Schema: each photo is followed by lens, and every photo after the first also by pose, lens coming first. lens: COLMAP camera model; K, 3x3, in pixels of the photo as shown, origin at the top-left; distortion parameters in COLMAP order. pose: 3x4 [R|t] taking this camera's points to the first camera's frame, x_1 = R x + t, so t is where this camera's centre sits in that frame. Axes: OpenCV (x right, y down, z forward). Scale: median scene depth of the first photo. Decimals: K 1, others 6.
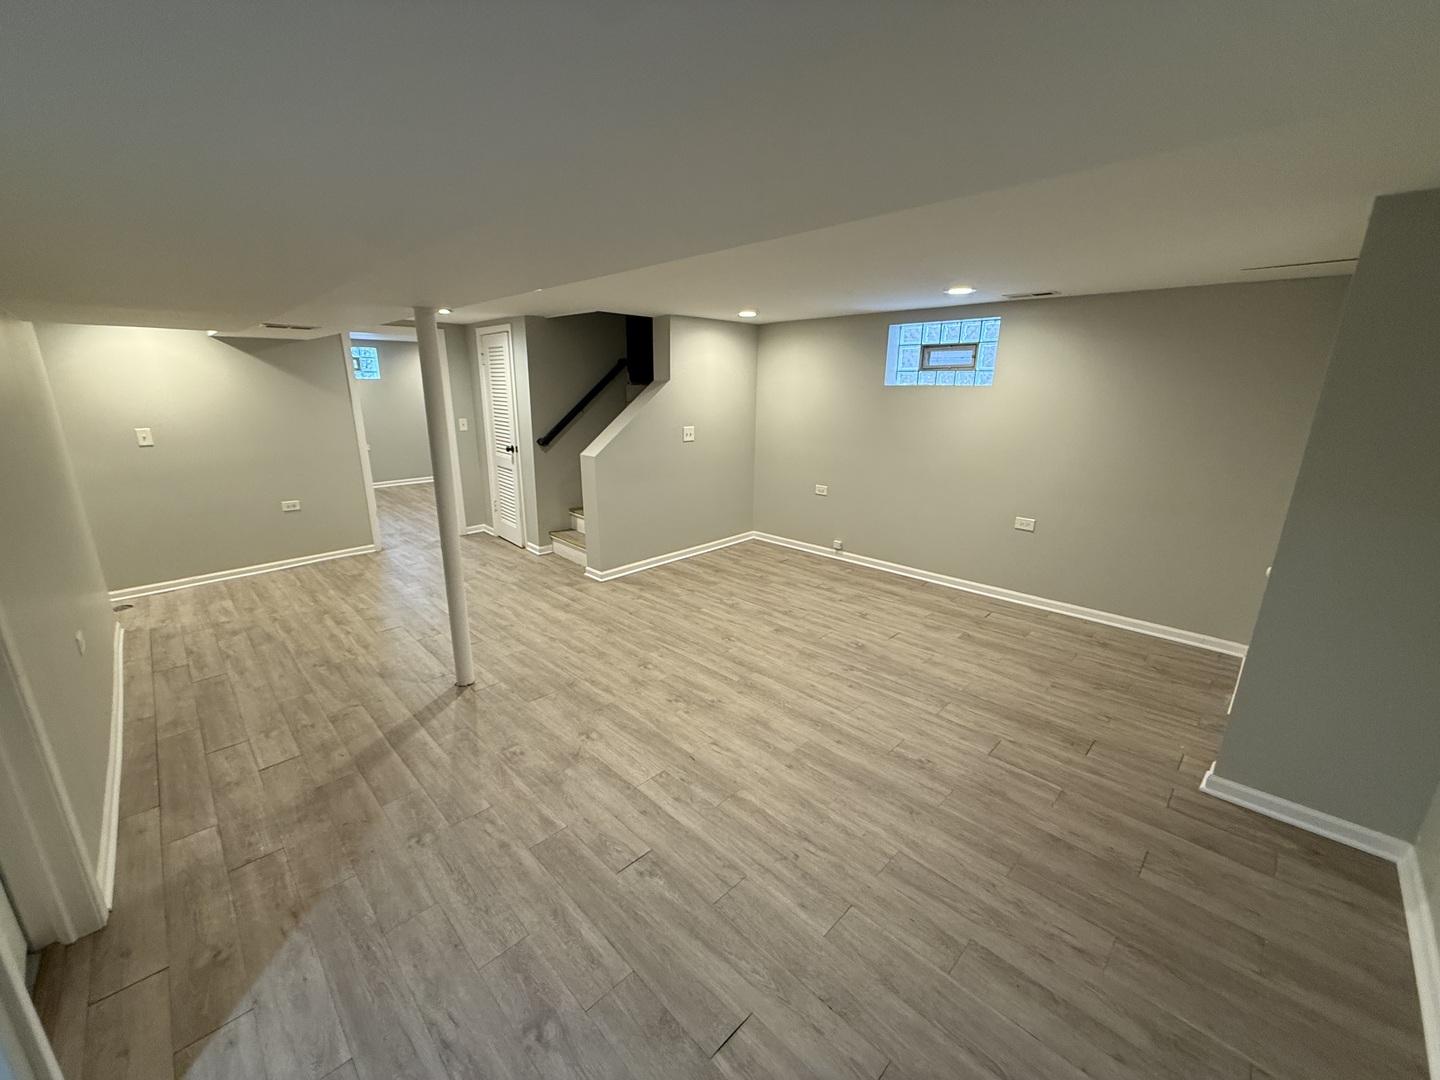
lens RADIAL K [[576.5, 0, 709.2], [0, 576.5, 531.4], [0, 0, 1]] dist [0.001302, 0.000187]
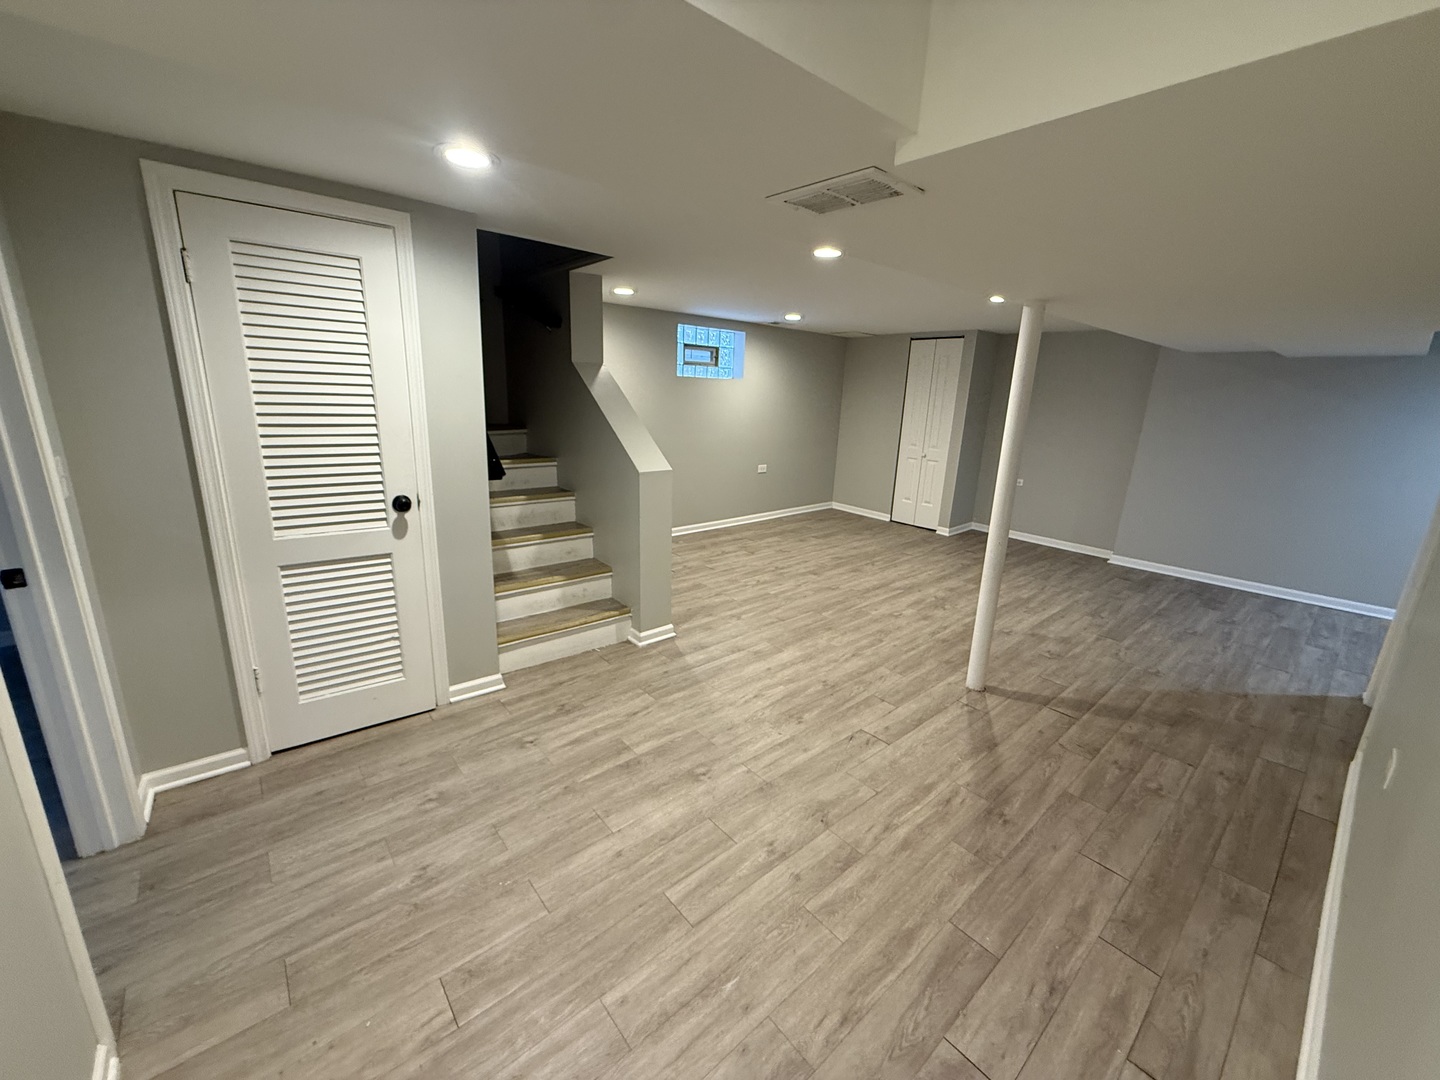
lens RADIAL K [[576.5, 0, 716.7], [0, 576.5, 546.6], [0, 0, 1]] dist [0.001302, 0.000187]
pose [[0.058891, -0.267398, 0.961785, -1.075646], [0.213416, 0.944555, 0.249539, -0.242909], [-0.975185, 0.190565, 0.112693, 1.034011]]
